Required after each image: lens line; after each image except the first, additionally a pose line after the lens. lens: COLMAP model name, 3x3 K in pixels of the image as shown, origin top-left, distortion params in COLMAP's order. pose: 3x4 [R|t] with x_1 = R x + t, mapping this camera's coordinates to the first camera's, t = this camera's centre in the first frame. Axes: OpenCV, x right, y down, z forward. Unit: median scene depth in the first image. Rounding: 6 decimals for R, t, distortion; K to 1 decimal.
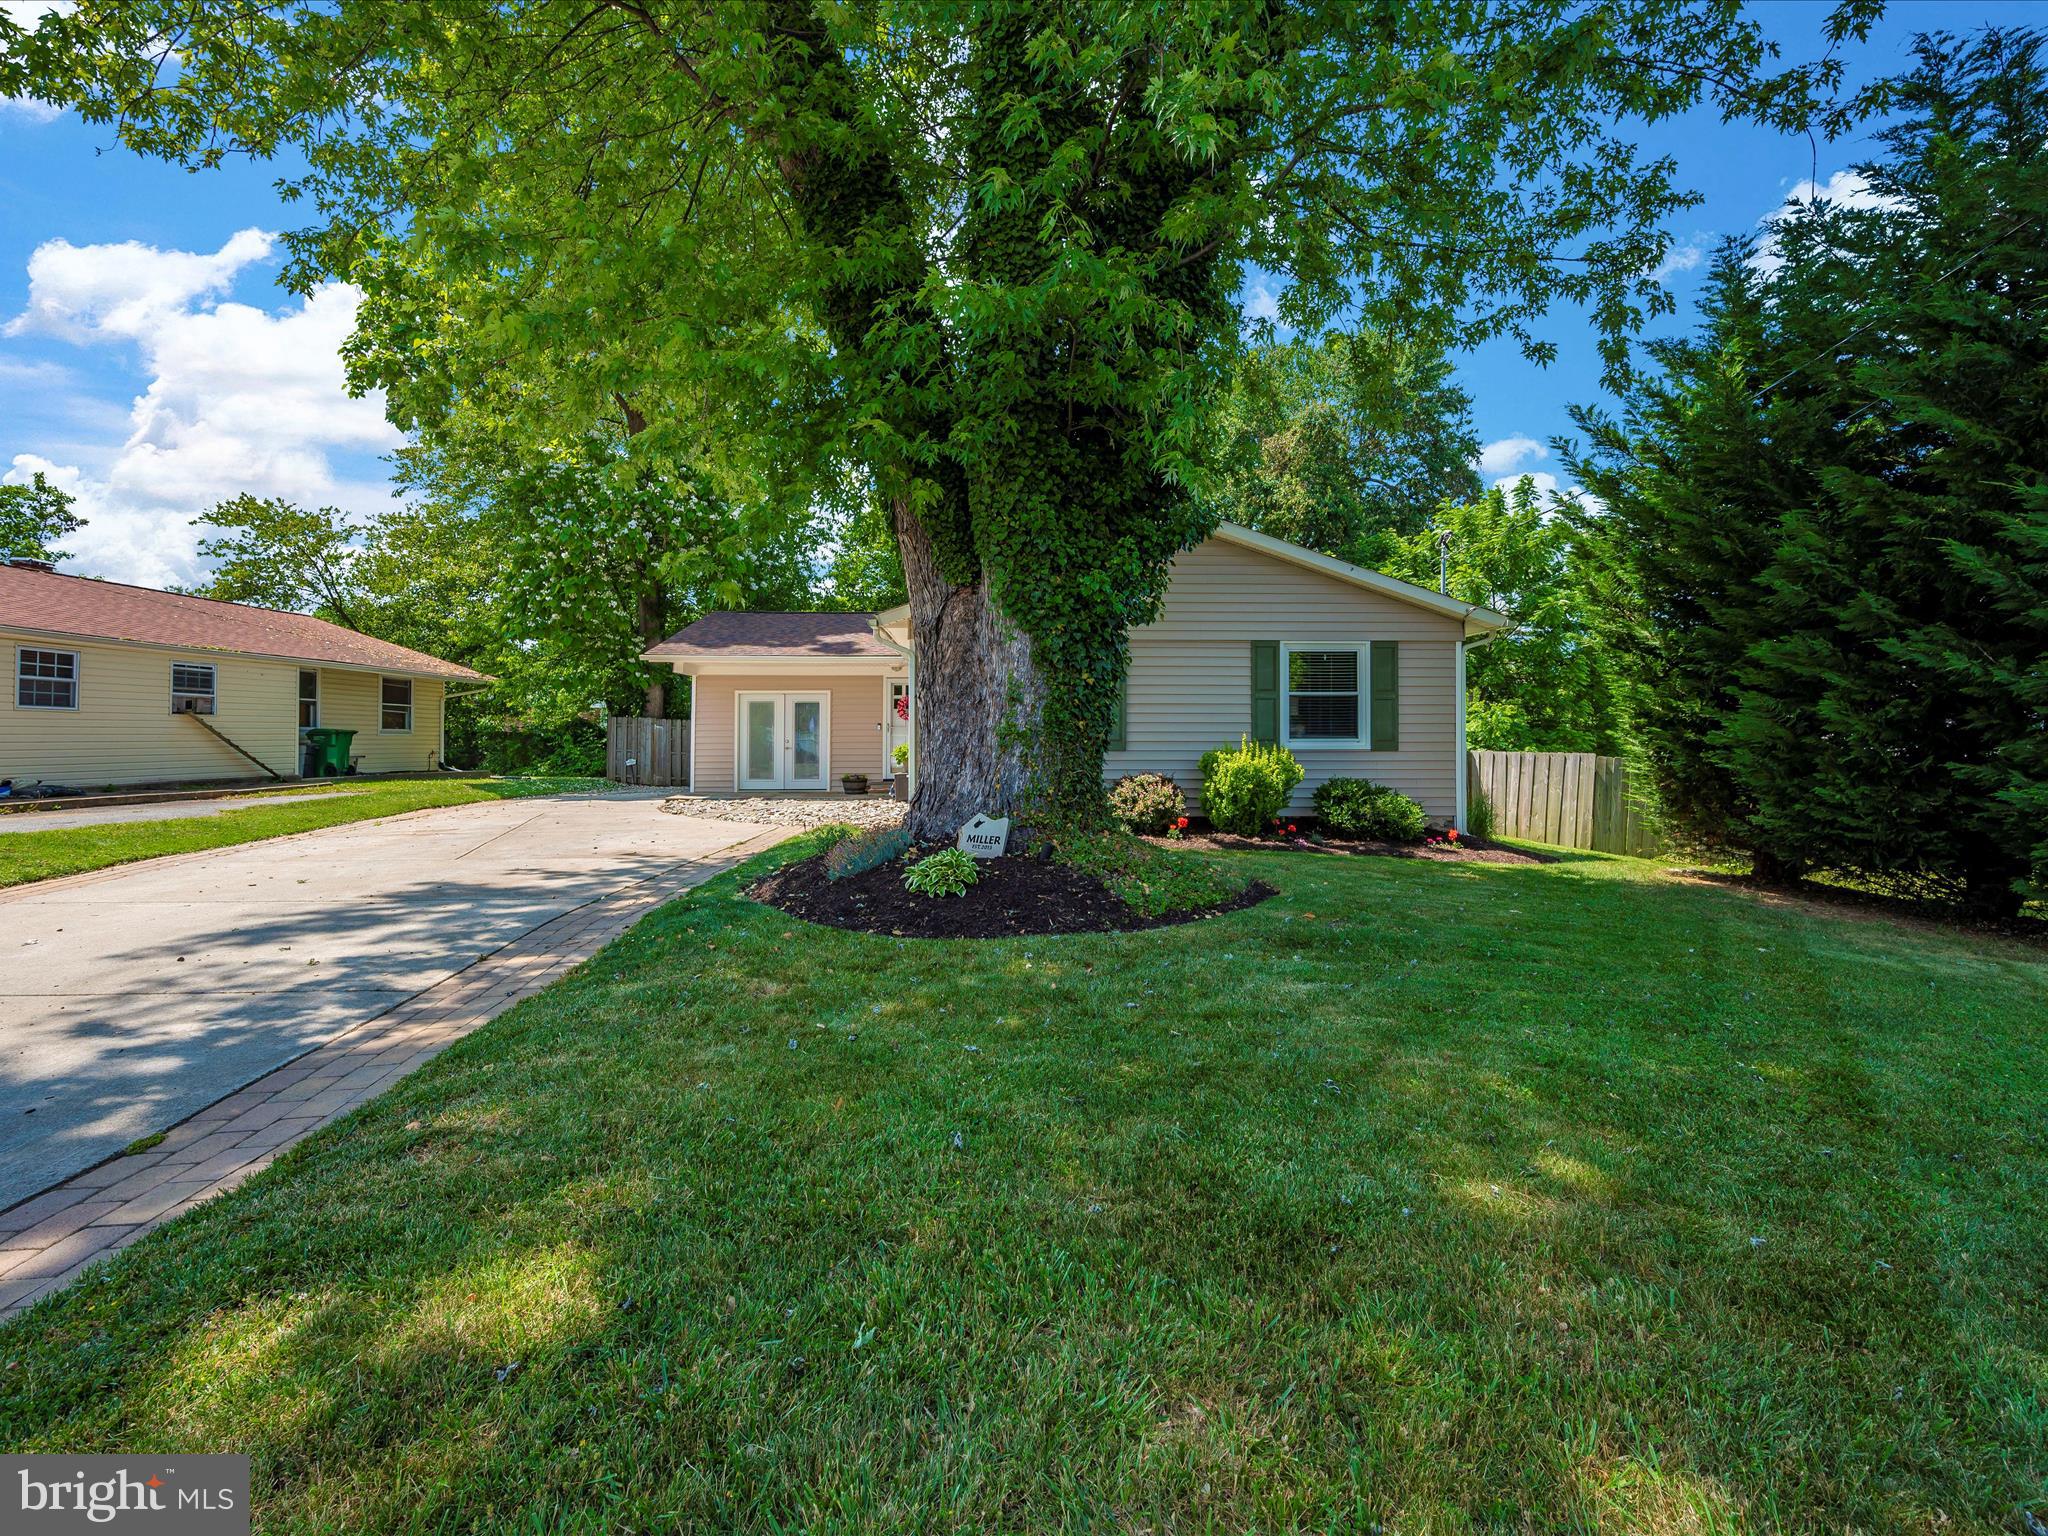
lens RADIAL K [[927.9, 0, 1019.7], [0, 927.9, 762.6], [0, 0, 1]] dist [0.017612, 0.000621]
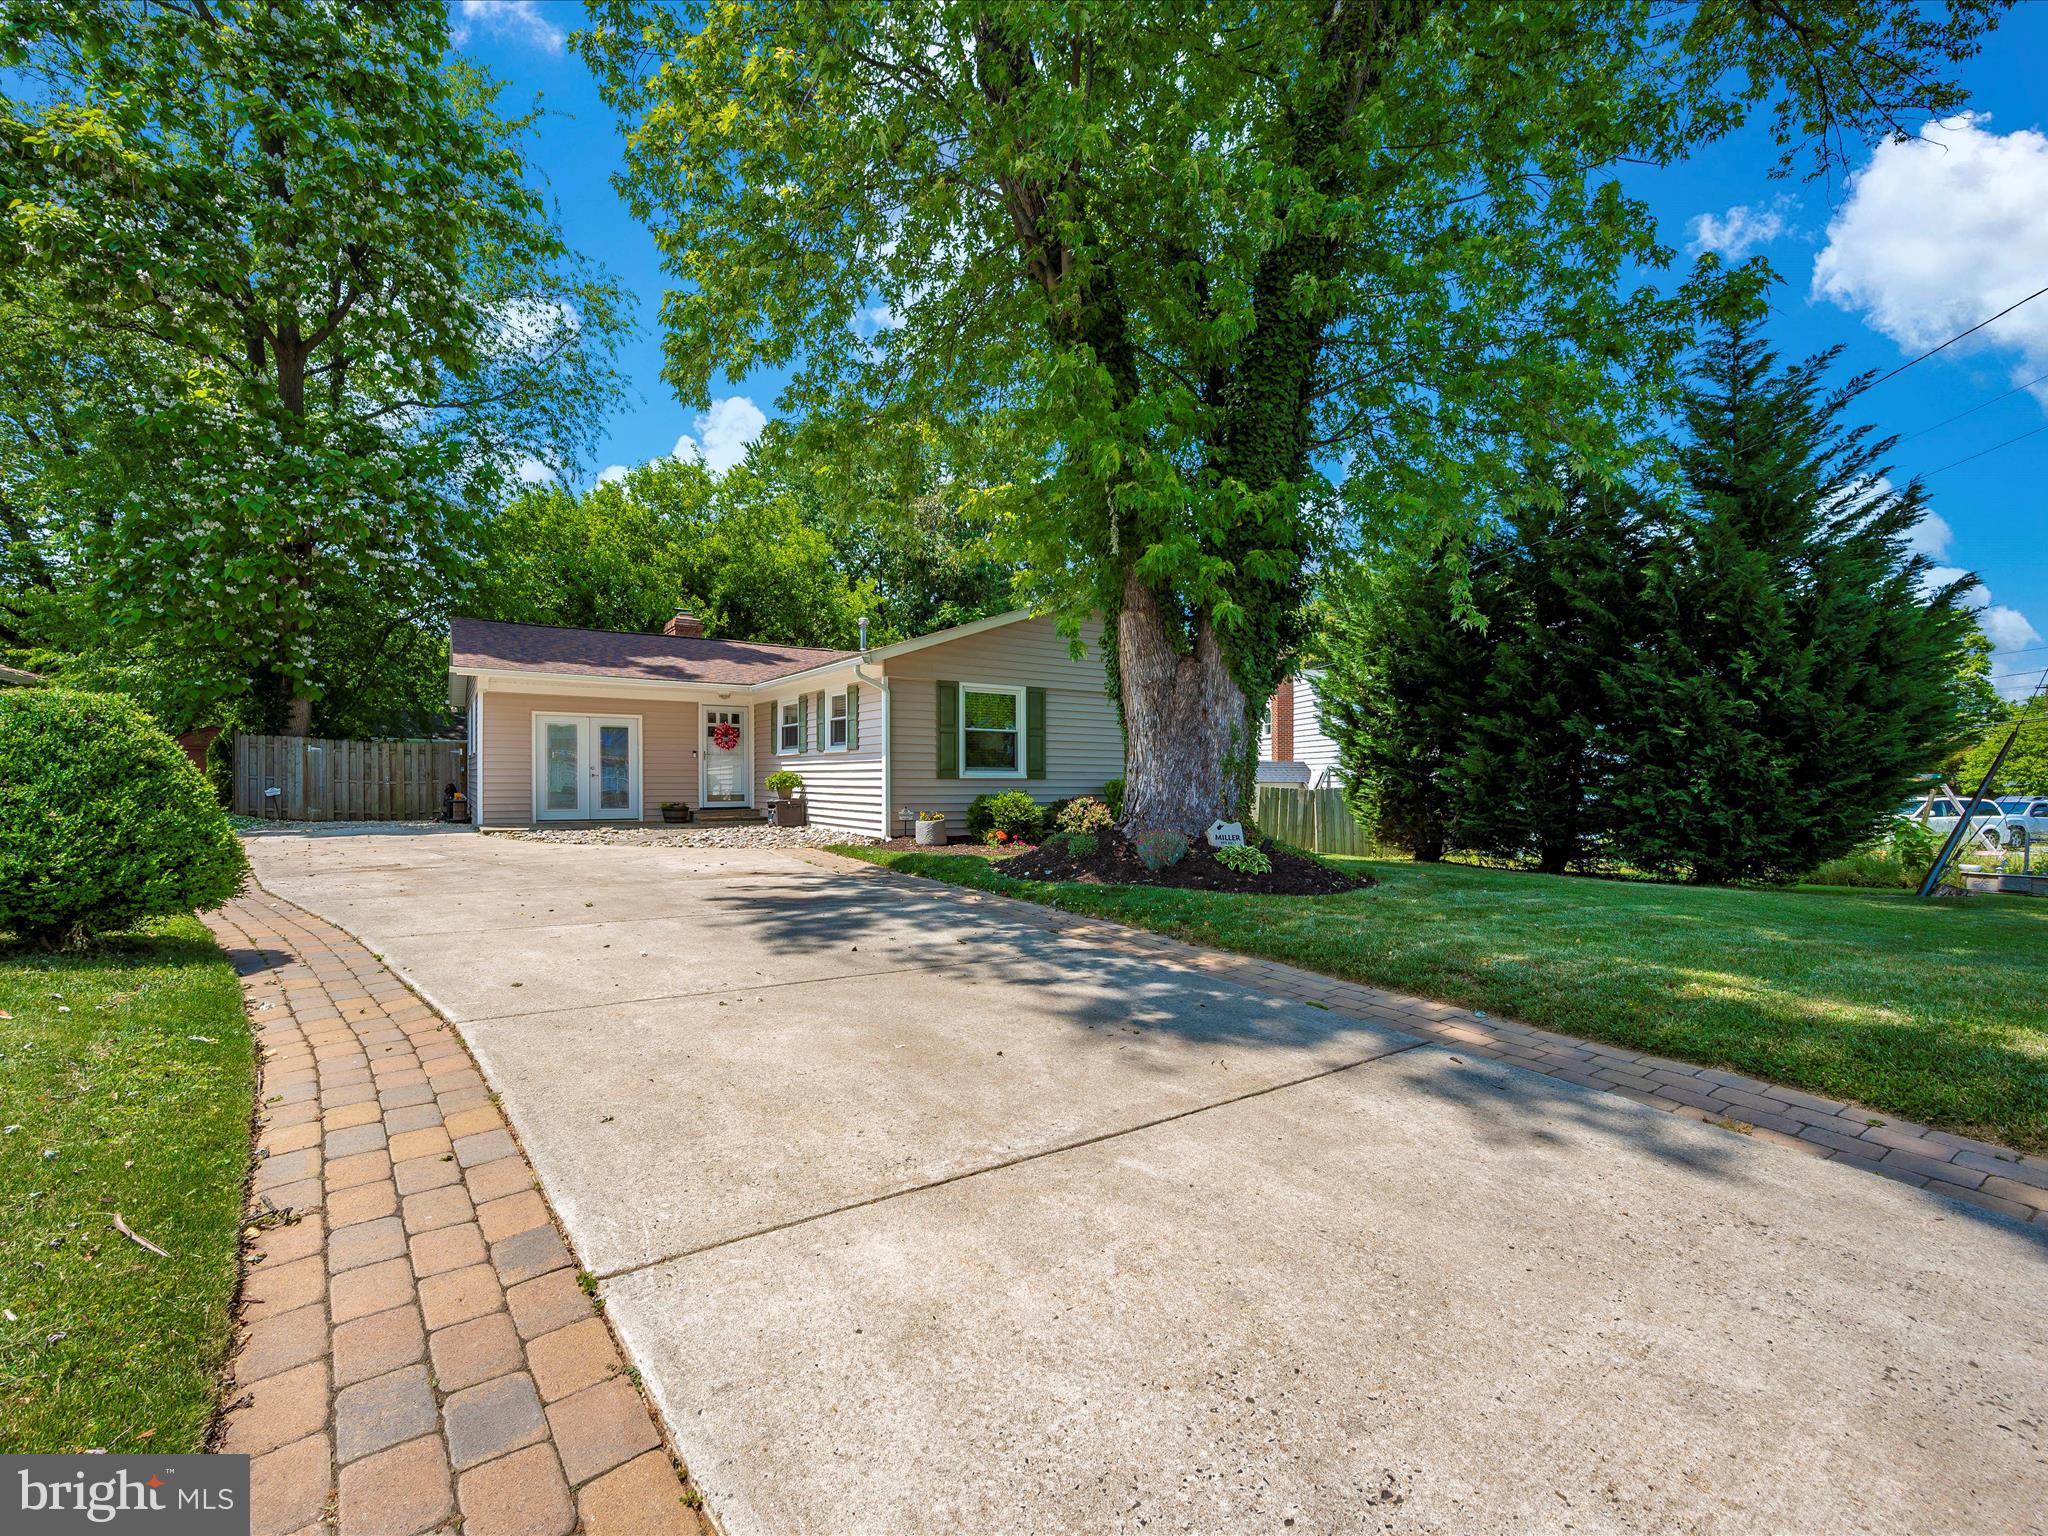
lens RADIAL K [[927.9, 0, 1028.8], [0, 927.9, 775.8], [0, 0, 1]] dist [0.017612, 0.000621]
pose [[0.860418, 0.005391, 0.509560, -0.349702], [0.004736, 0.999816, -0.018575, 0.004167], [-0.509567, 0.018395, 0.860235, -0.020113]]
